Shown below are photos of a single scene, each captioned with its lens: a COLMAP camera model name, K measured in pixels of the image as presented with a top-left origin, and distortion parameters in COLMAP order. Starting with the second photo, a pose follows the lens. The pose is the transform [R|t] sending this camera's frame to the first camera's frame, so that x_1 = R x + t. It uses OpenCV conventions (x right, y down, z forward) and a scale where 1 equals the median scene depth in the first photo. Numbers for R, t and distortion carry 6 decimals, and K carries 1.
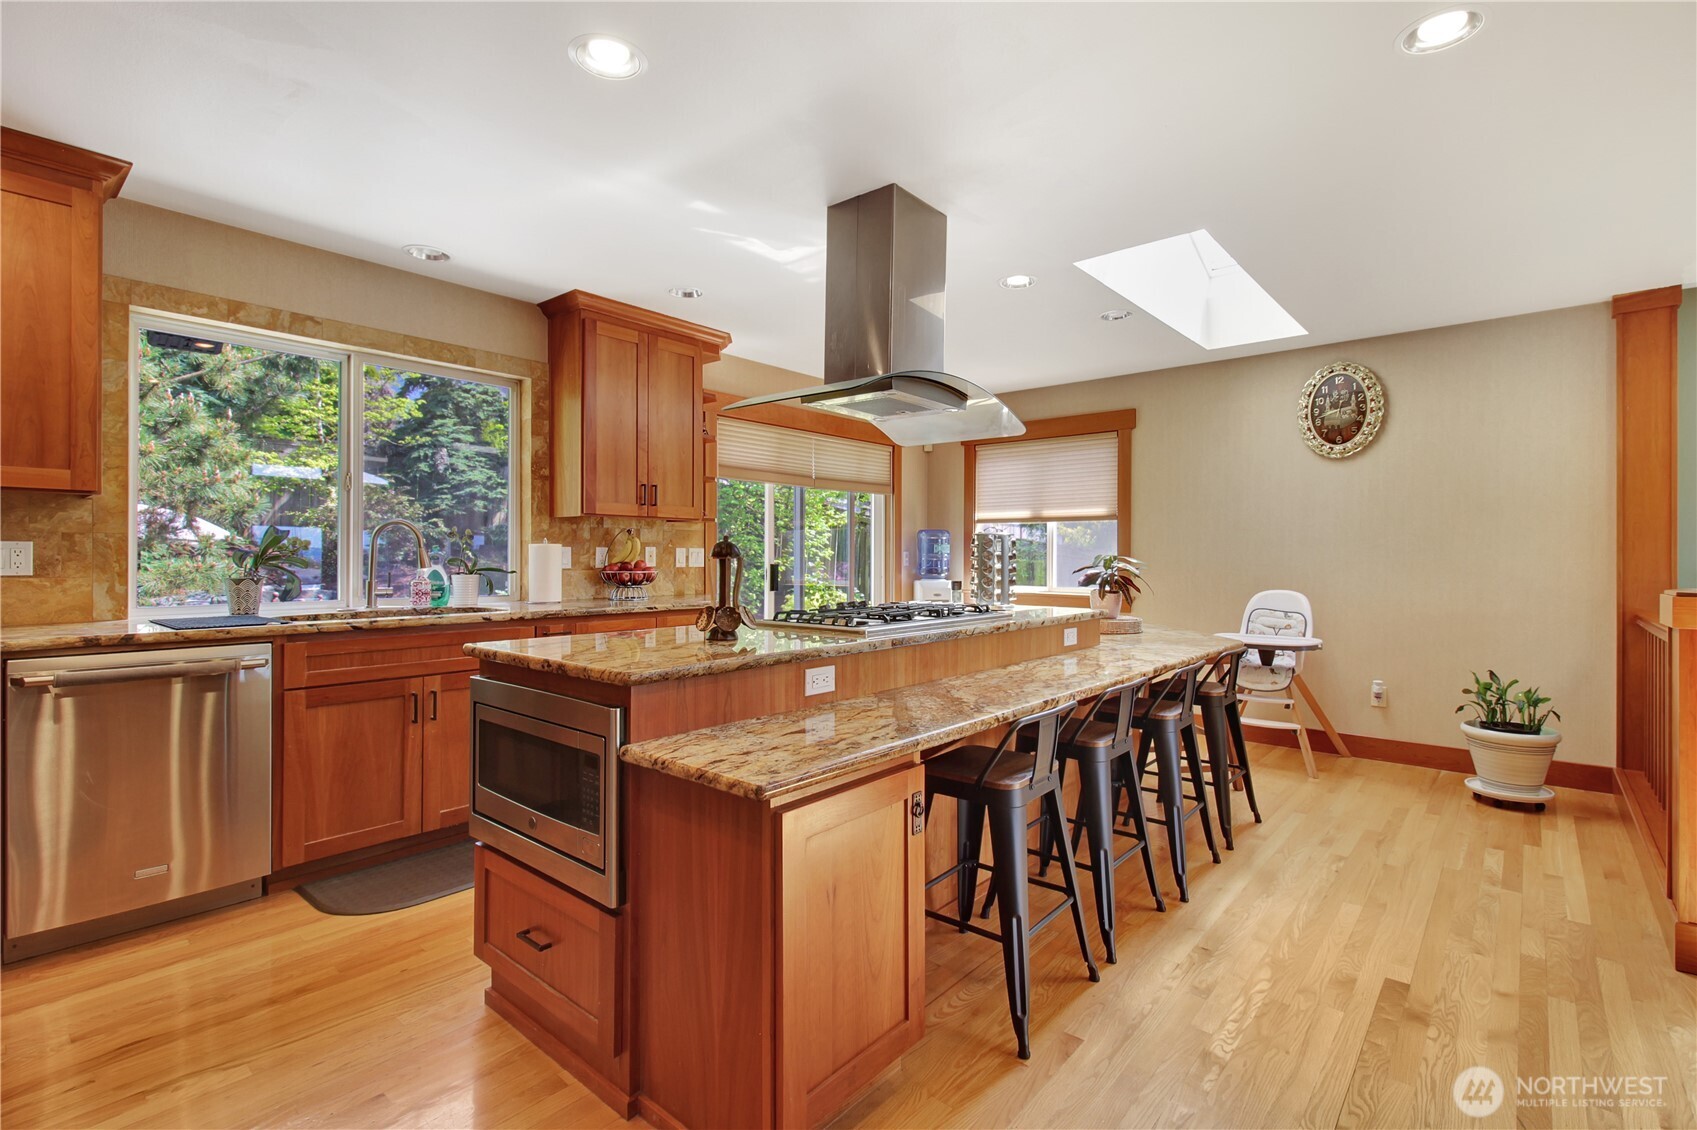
lens RADIAL K [[779.5, 0, 853.5], [0, 779.5, 557.3], [0, 0, 1]] dist [0.001361, -0.015011]
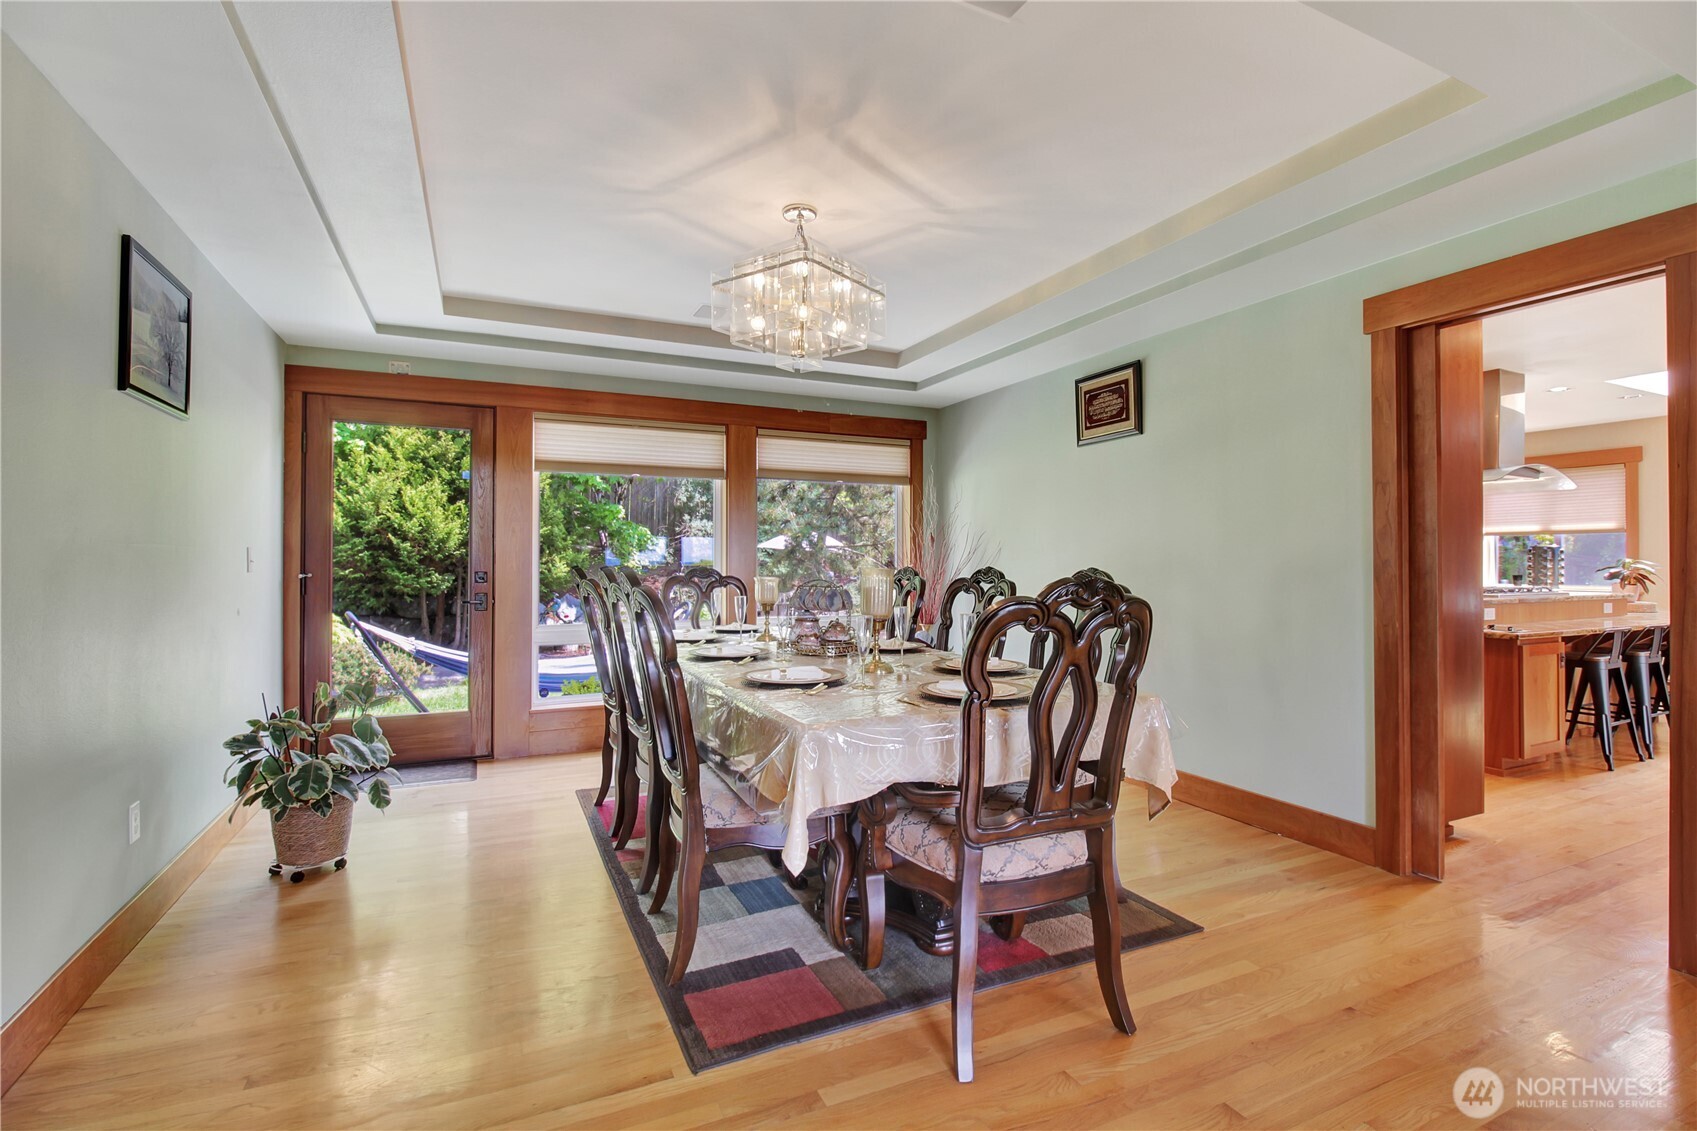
lens RADIAL K [[797.0, 0, 845.2], [0, 797.0, 559.7], [0, 0, 1]] dist [-0.000081, -0.012644]
pose [[0.914179, -0.000748, -0.405309, -0.632980], [-0.001554, 0.999984, -0.005349, 0.011614], [0.405307, 0.005519, 0.914164, -1.439019]]
